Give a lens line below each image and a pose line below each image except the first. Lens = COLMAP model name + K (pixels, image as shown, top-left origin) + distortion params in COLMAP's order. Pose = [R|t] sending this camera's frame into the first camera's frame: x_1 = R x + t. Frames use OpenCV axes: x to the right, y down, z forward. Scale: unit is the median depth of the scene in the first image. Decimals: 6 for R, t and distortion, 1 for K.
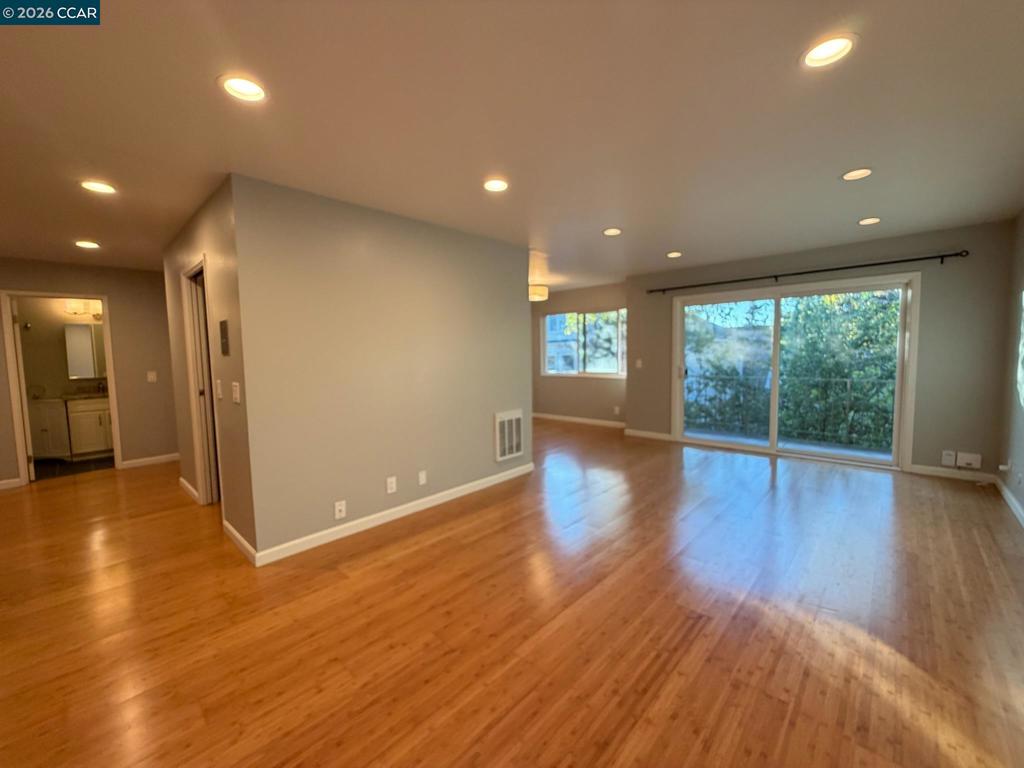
lens RADIAL K [[408.7, 0, 507.8], [0, 408.7, 387.1], [0, 0, 1]] dist [0.002944, 0.000099]
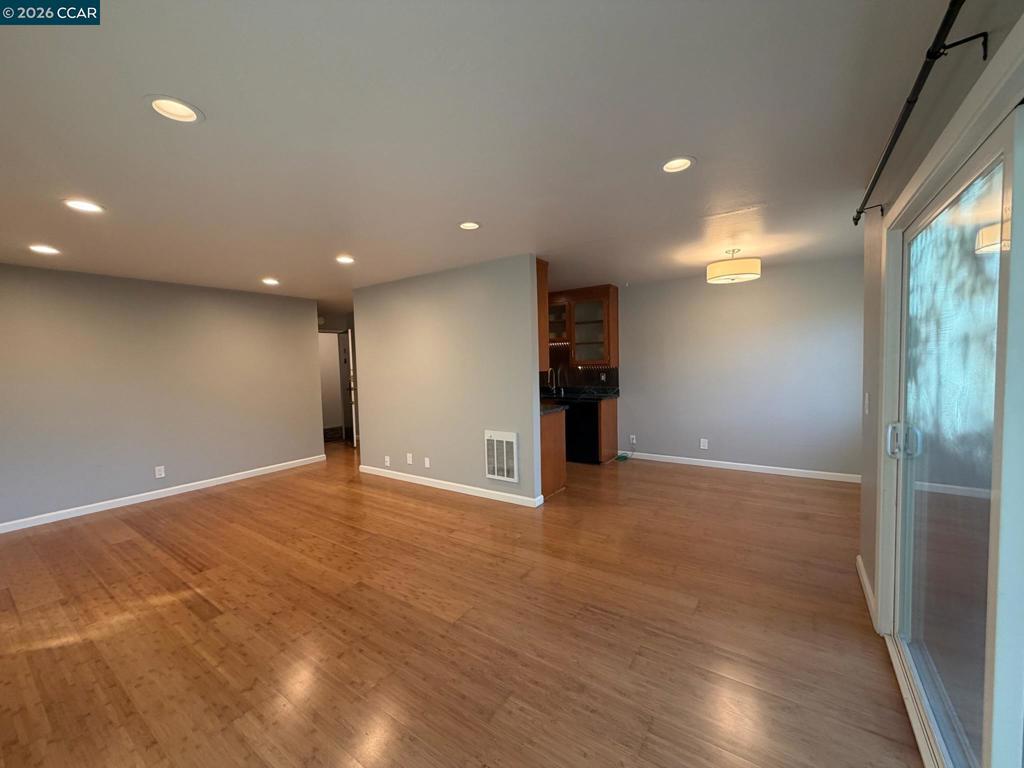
lens RADIAL K [[408.7, 0, 510.7], [0, 408.7, 378.9], [0, 0, 1]] dist [0.002944, 0.000099]
pose [[0.151843, 0.056053, -0.986814, 1.659988], [-0.057838, 0.997184, 0.047743, -0.196541], [0.986711, 0.049826, 0.154658, 1.499250]]
